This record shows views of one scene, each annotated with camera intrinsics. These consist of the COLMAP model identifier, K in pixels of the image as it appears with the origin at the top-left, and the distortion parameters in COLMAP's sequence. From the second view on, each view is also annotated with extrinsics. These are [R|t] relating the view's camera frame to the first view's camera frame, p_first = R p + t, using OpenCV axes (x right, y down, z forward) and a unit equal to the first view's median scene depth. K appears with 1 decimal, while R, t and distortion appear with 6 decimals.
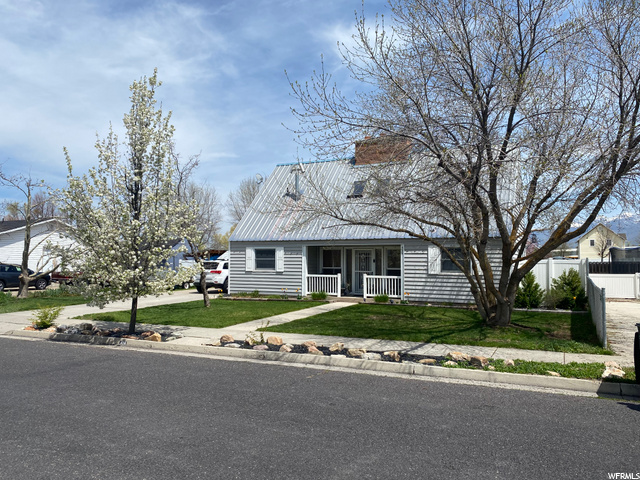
lens RADIAL K [[478.3, 0, 319.7], [0, 478.3, 236.1], [0, 0, 1]] dist [0.046209, -0.082849]
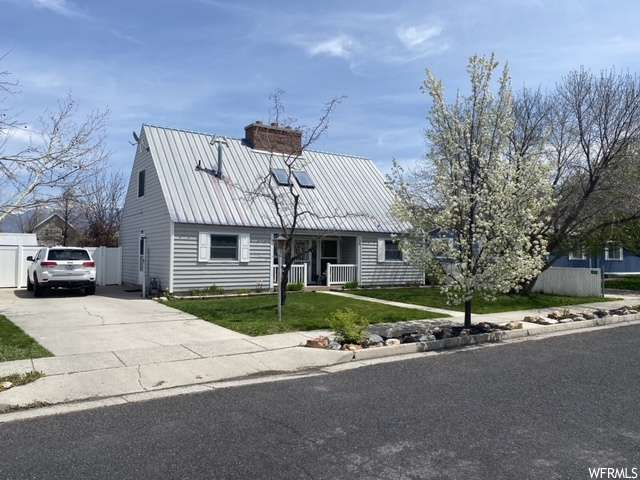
lens RADIAL K [[487.5, 0, 321.6], [0, 487.5, 210.8], [0, 0, 1]] dist [-0.053427, -0.001087]
pose [[0.508338, 0.074462, 0.857932, -0.807325], [-0.057607, 0.996963, -0.052396, 0.021012], [-0.859228, -0.022789, 0.511084, 0.455009]]
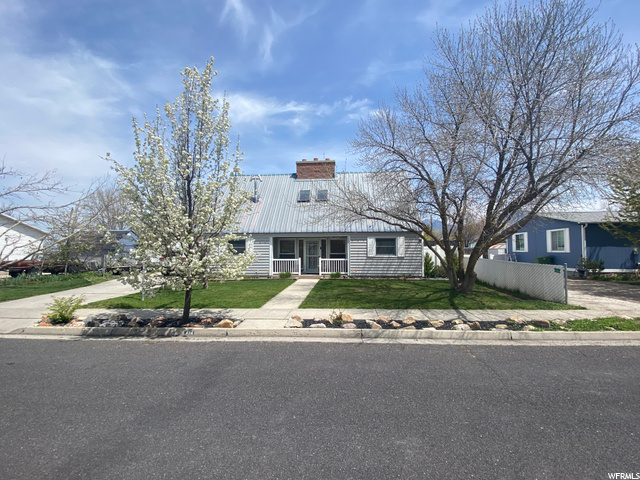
lens RADIAL K [[306.5, 0, 320.5], [0, 306.5, 229.7], [0, 0, 1]] dist [-0.003530, -0.000822]
pose [[0.935533, 0.012169, 0.353029, -0.205997], [-0.008247, 0.999886, -0.012611, 0.009996], [-0.353143, 0.008887, 0.935527, 0.174990]]
